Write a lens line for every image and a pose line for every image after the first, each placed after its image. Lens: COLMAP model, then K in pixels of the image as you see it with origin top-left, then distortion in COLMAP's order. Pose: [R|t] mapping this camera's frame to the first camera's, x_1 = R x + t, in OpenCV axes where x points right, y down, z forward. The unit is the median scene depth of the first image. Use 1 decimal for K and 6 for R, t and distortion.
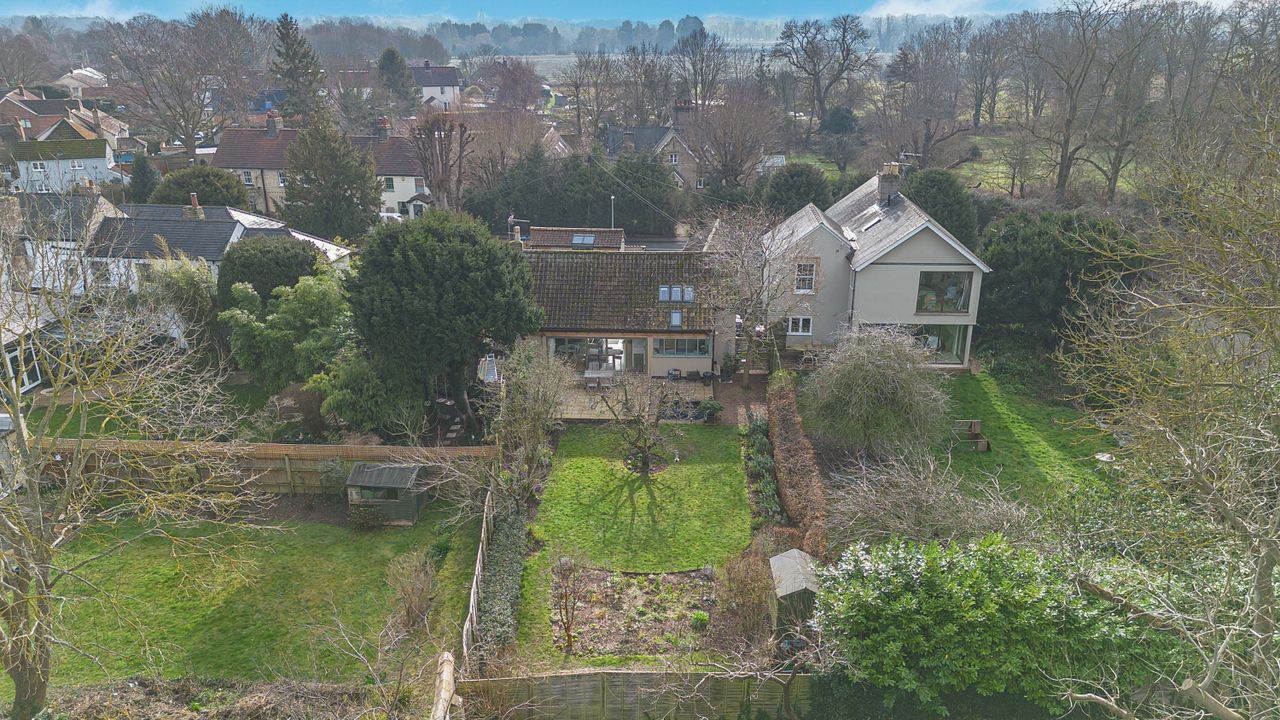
lens RADIAL K [[907.3, 0, 643.8], [0, 907.3, 357.3], [0, 0, 1]] dist [0.029629, -0.027616]
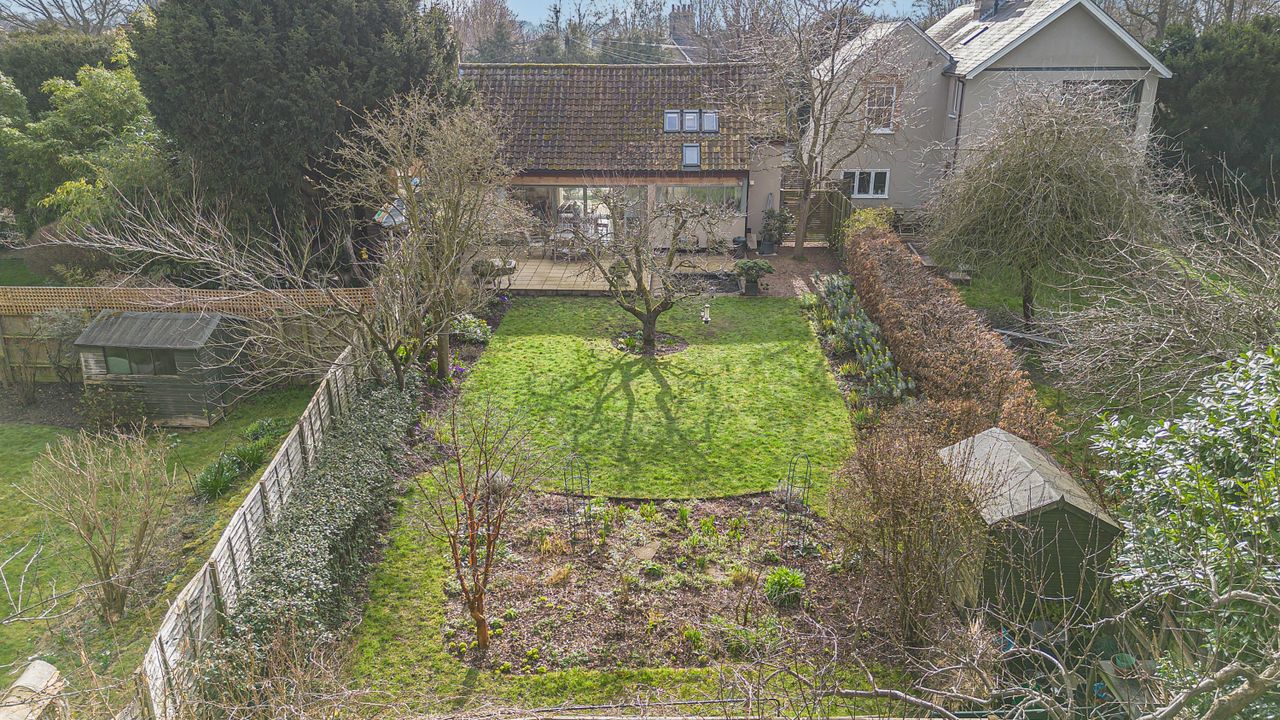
lens RADIAL K [[907.3, 0, 636.0], [0, 907.3, 363.6], [0, 0, 1]] dist [0.029629, -0.027616]
pose [[0.999963, -0.008502, 0.001361, -0.008217], [0.008518, 0.999889, -0.012188, 0.148838], [-0.001258, 0.012199, 0.999925, 0.448212]]
